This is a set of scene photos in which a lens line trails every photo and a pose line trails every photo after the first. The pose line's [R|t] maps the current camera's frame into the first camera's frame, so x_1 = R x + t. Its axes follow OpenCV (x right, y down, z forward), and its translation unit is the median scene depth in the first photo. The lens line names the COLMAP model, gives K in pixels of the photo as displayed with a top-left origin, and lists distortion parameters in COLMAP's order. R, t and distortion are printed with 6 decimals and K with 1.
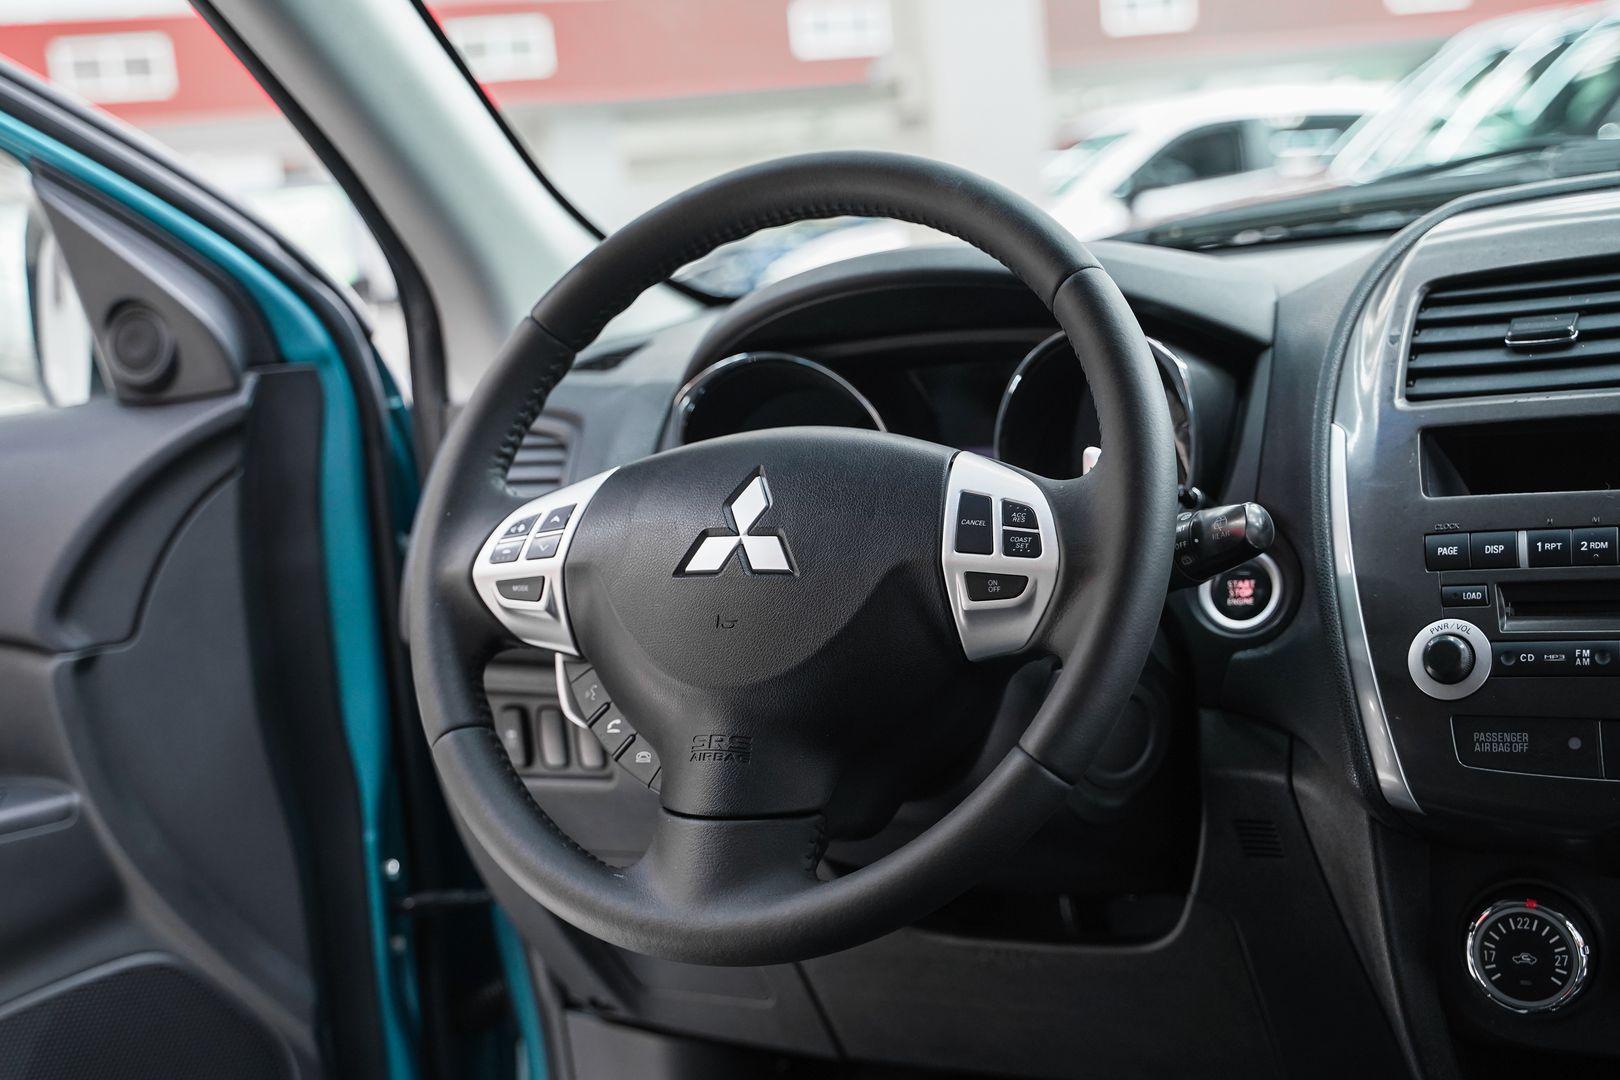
lens RADIAL K [[2154.2, 0, 763.3], [0, 2154.2, 517.0], [0, 0, 1]] dist [0.047115, 0.000000]
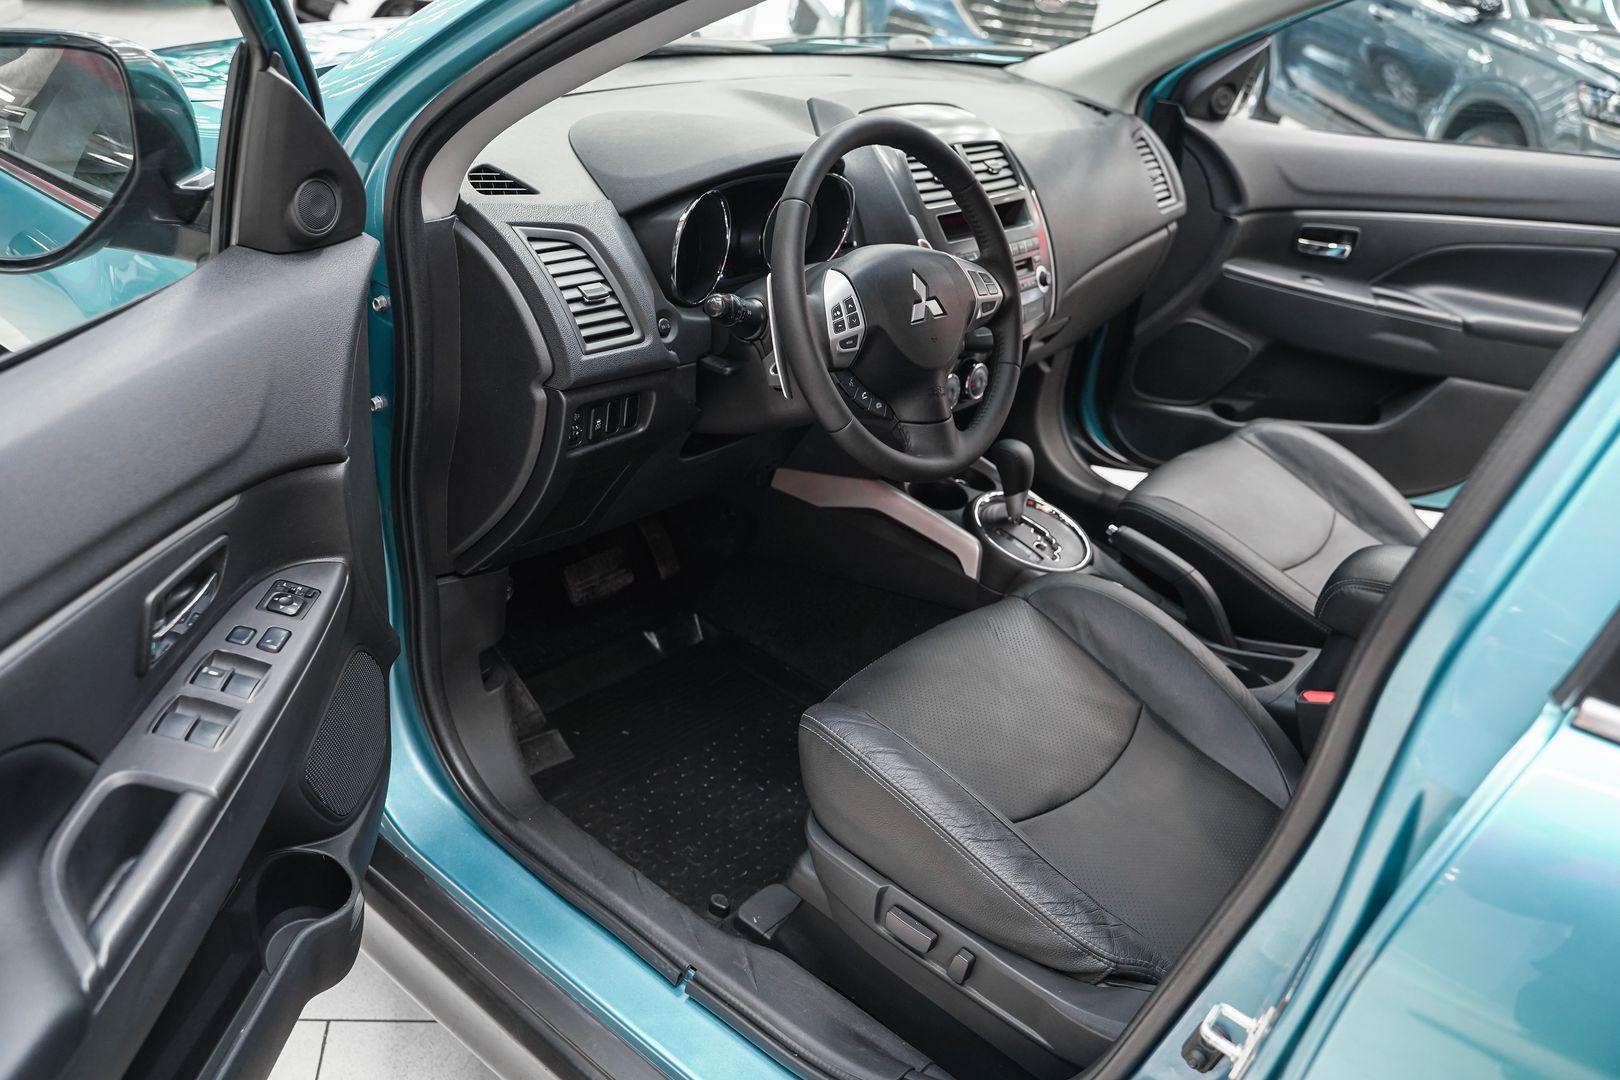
lens RADIAL K [[1299.4, 0, 799.4], [0, 1299.4, 551.8], [0, 0, 1]] dist [-0.111926, 0.077975]
pose [[0.211112, -0.360709, 0.908472, -1.351162], [-0.030481, 0.926538, 0.374965, -0.250411], [-0.976986, -0.106851, 0.184609, 0.816857]]
